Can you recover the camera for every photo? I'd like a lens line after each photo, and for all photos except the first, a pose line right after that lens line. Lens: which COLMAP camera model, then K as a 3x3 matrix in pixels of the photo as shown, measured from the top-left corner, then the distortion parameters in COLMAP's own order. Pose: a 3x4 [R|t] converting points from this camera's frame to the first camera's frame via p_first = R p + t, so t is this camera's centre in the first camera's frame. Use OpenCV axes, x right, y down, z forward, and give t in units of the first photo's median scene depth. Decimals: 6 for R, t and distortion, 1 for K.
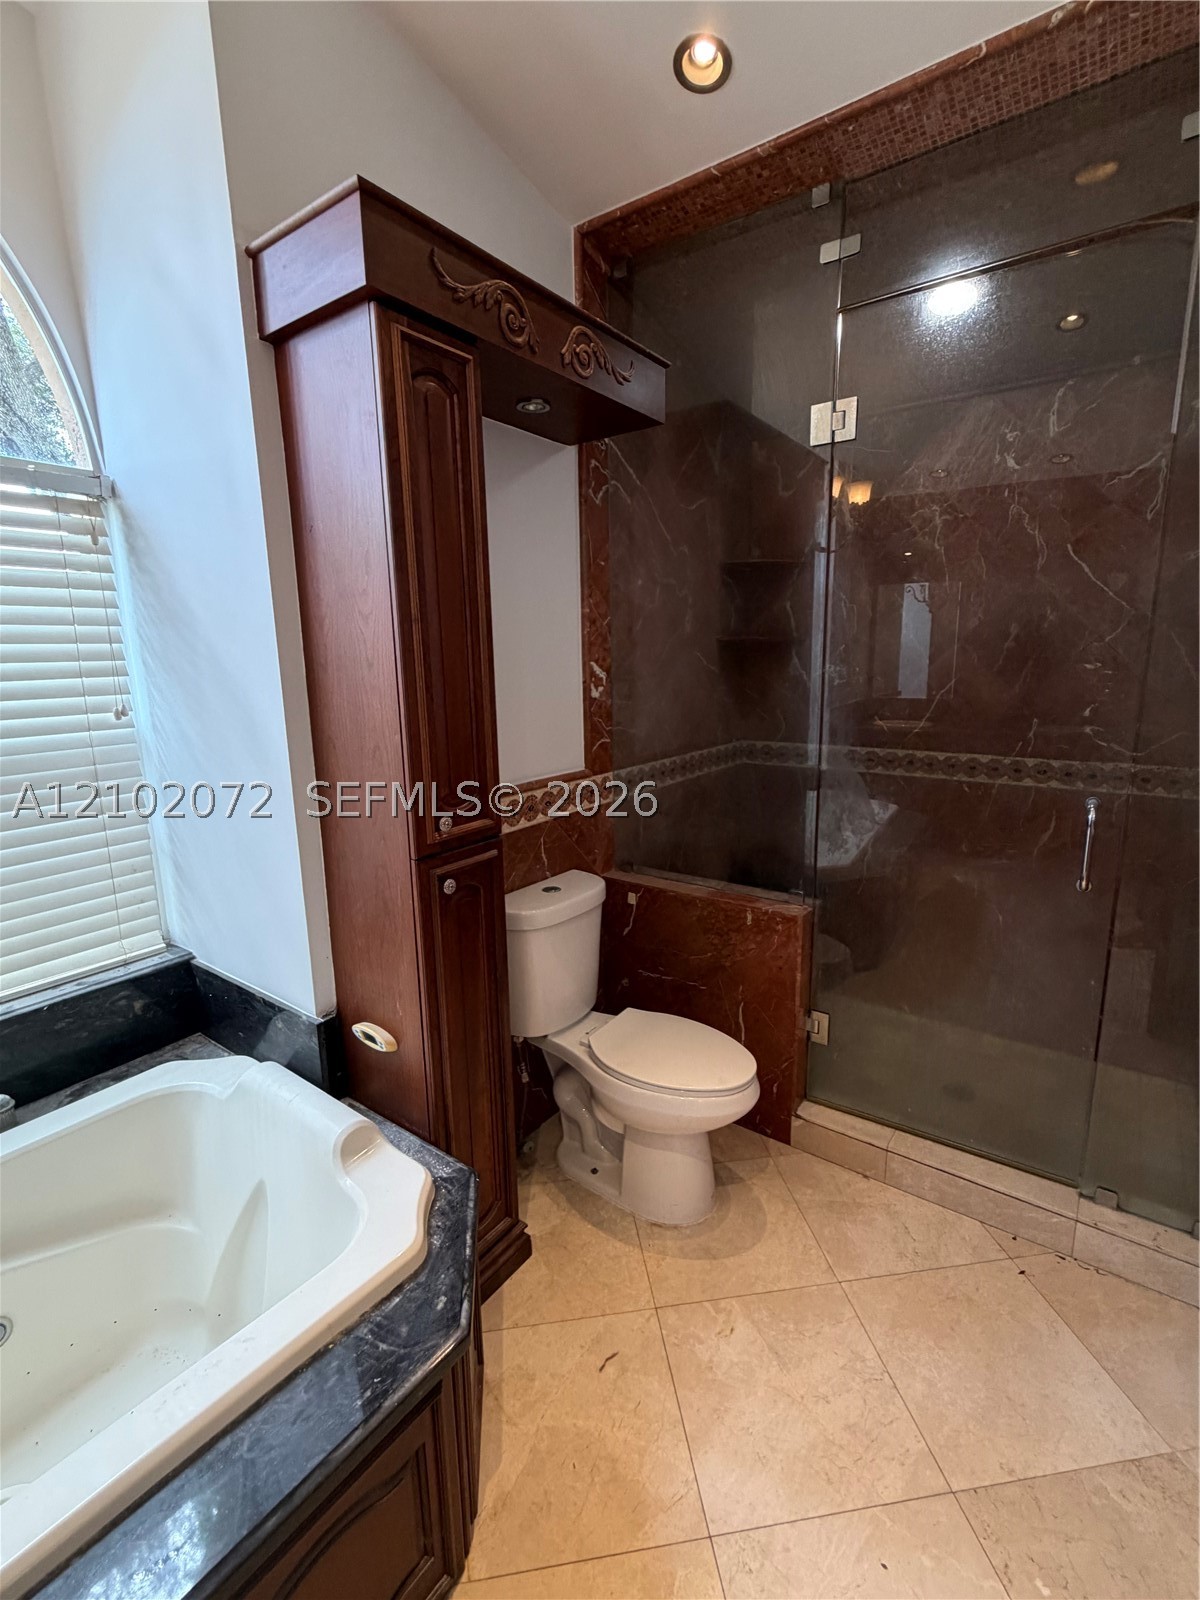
lens RADIAL K [[724.6, 0, 593.1], [0, 724.6, 800.9], [0, 0, 1]] dist [-0.003741, 0.001578]
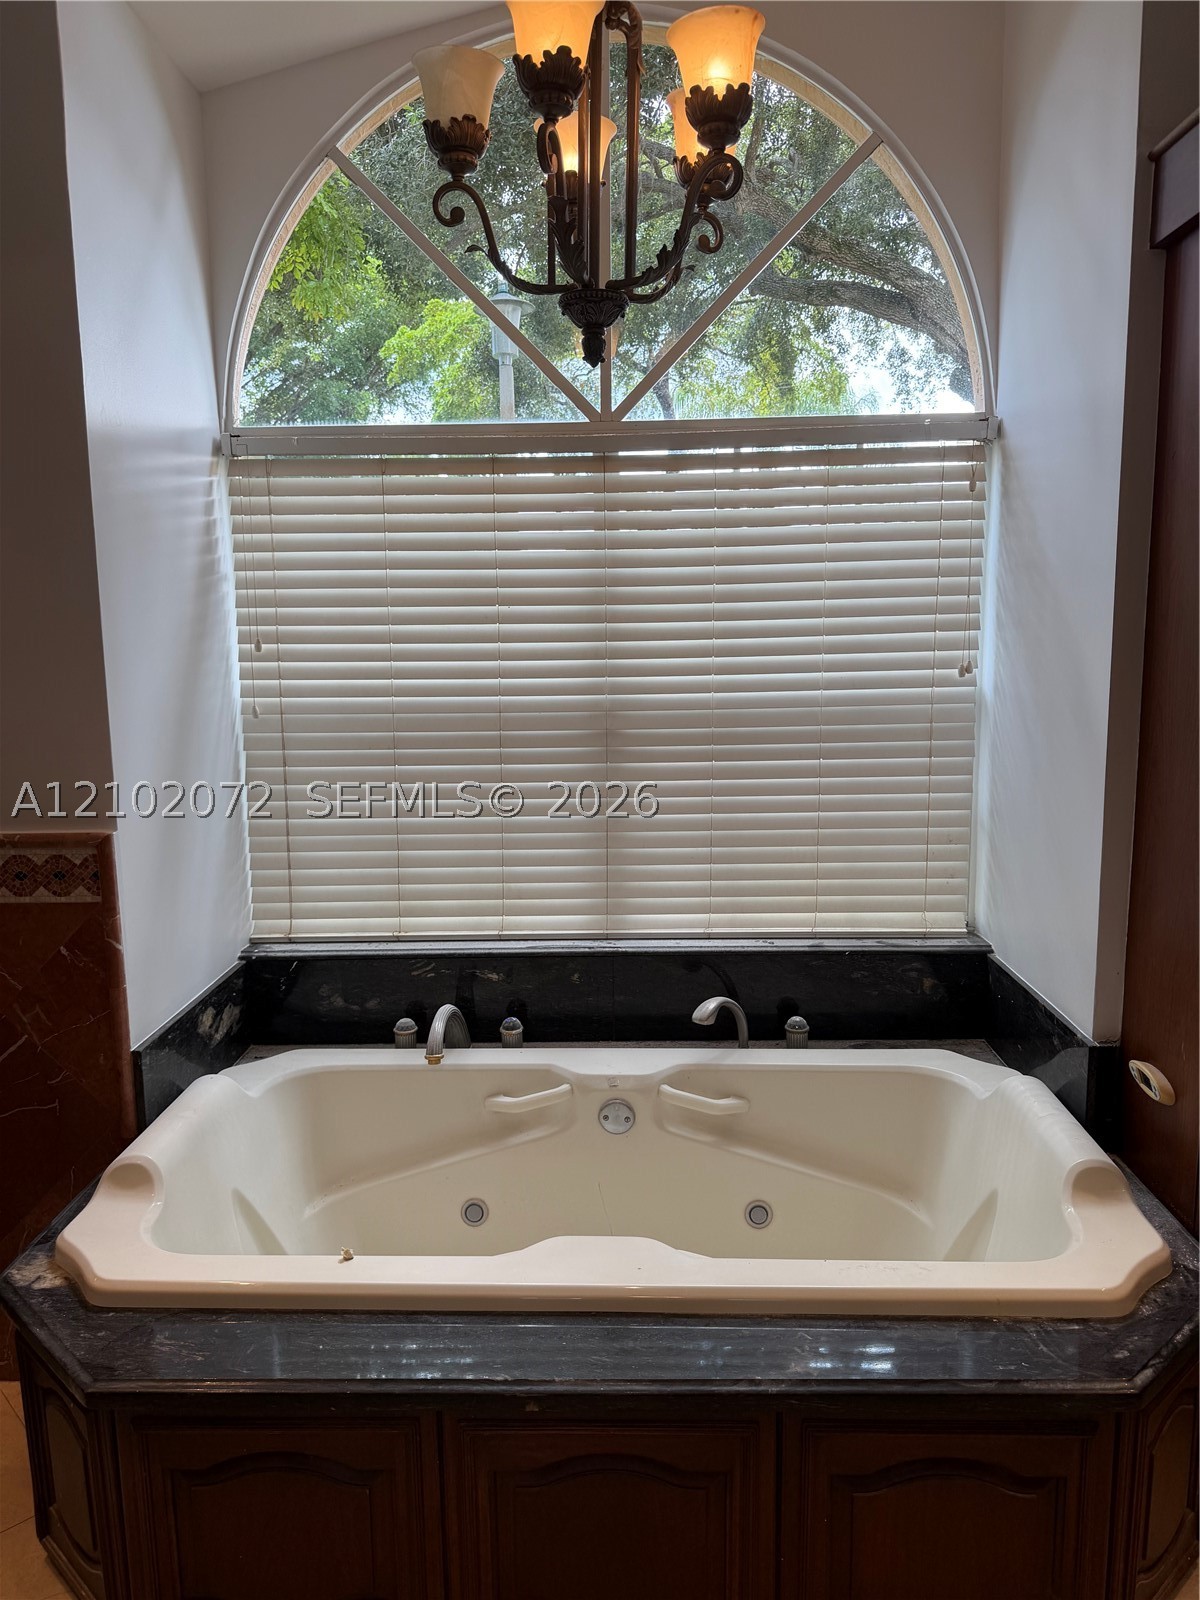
lens RADIAL K [[1100.6, 0, 604.5], [0, 1100.6, 798.4], [0, 0, 1]] dist [-0.002606, -0.023010]
pose [[0.583846, 0.131342, -0.801170, 0.242194], [-0.154432, 0.986776, 0.049228, 0.045983], [0.797041, 0.094985, 0.596408, -0.205600]]
